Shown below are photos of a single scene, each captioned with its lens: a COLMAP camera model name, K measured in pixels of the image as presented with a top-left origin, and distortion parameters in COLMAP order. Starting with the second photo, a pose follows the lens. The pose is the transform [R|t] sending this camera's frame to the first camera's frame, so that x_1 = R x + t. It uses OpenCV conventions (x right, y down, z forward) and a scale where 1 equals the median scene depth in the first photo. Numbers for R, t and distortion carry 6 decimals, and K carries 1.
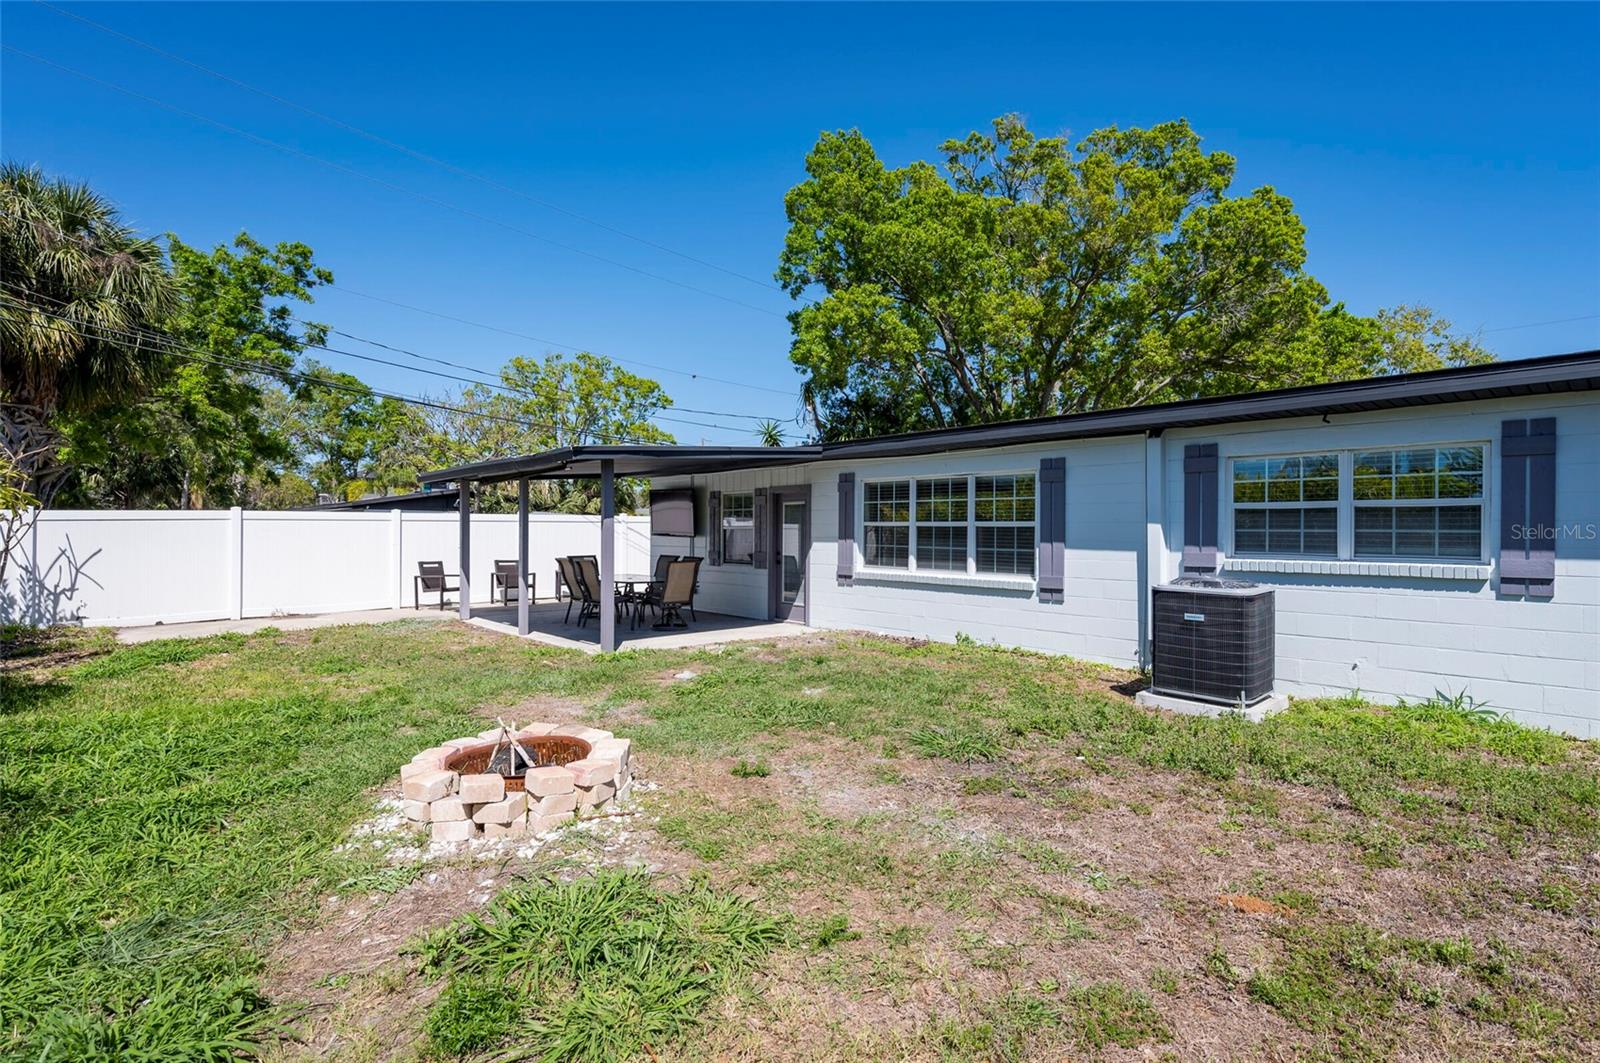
lens RADIAL K [[762.0, 0, 810.9], [0, 762.0, 530.1], [0, 0, 1]] dist [0.000543, -0.003018]
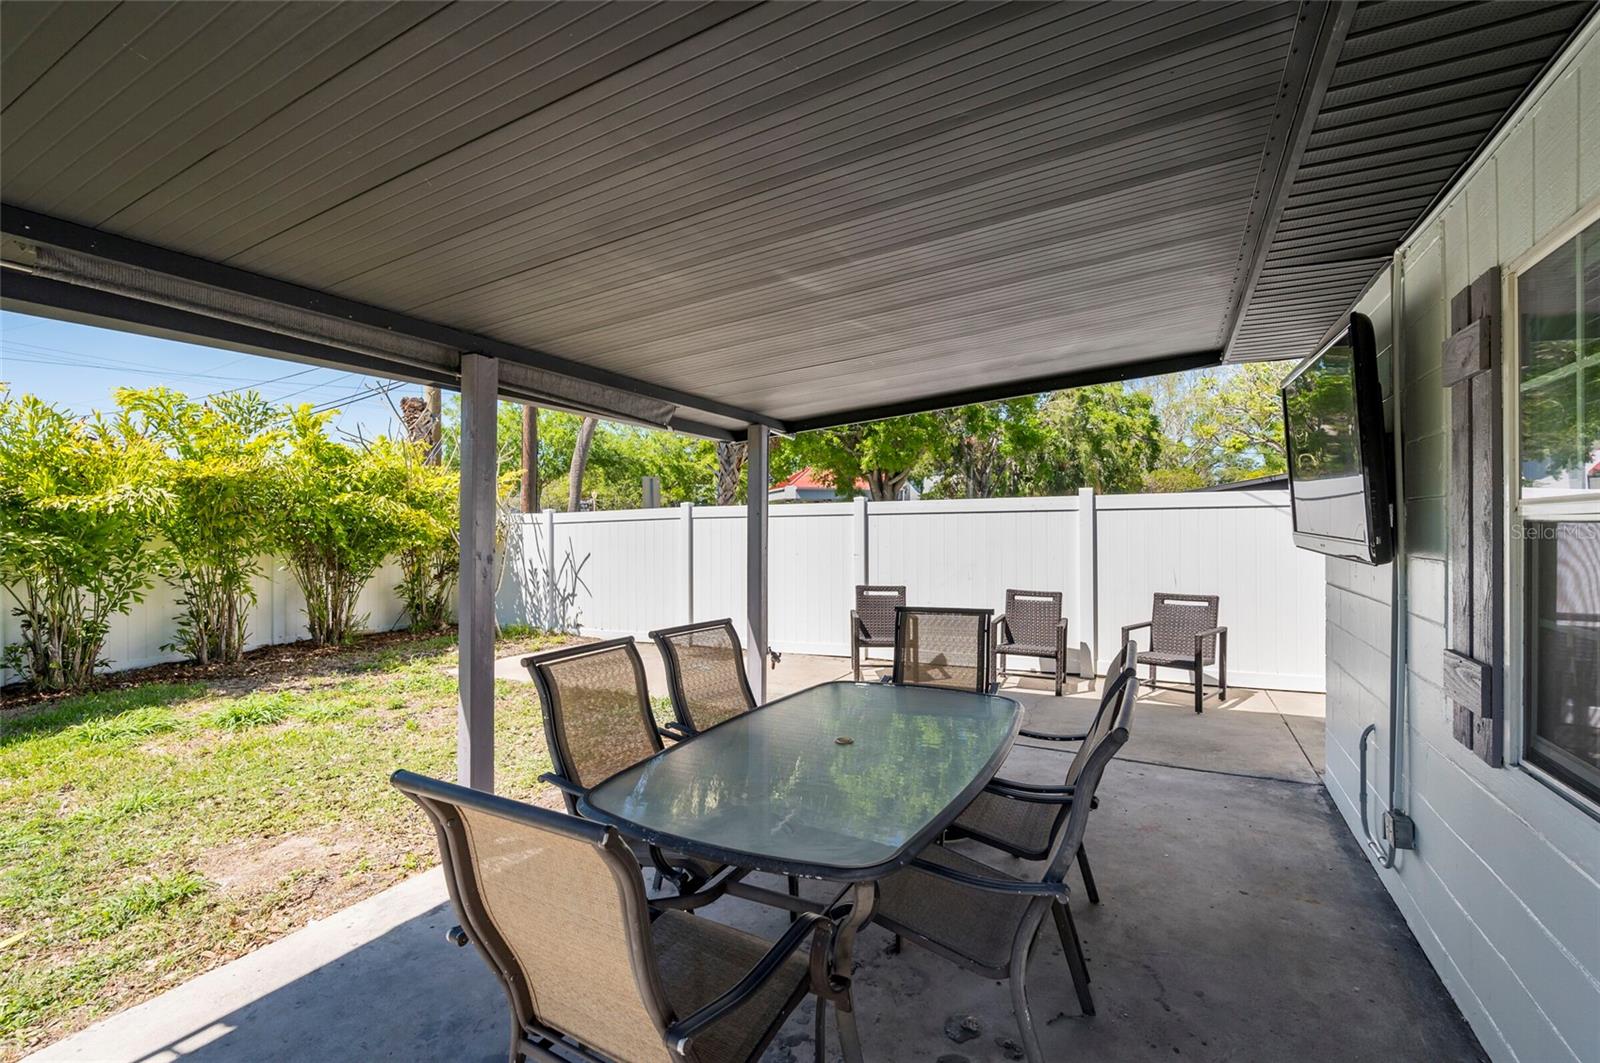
lens RADIAL K [[677.4, 0, 791.8], [0, 677.4, 515.0], [0, 0, 1]] dist [-0.006647, 0.002264]
pose [[0.285094, -0.030110, -0.958027, -0.049738], [0.009334, 0.999546, -0.028638, 0.003611], [0.958454, -0.000778, 0.285246, 1.121270]]
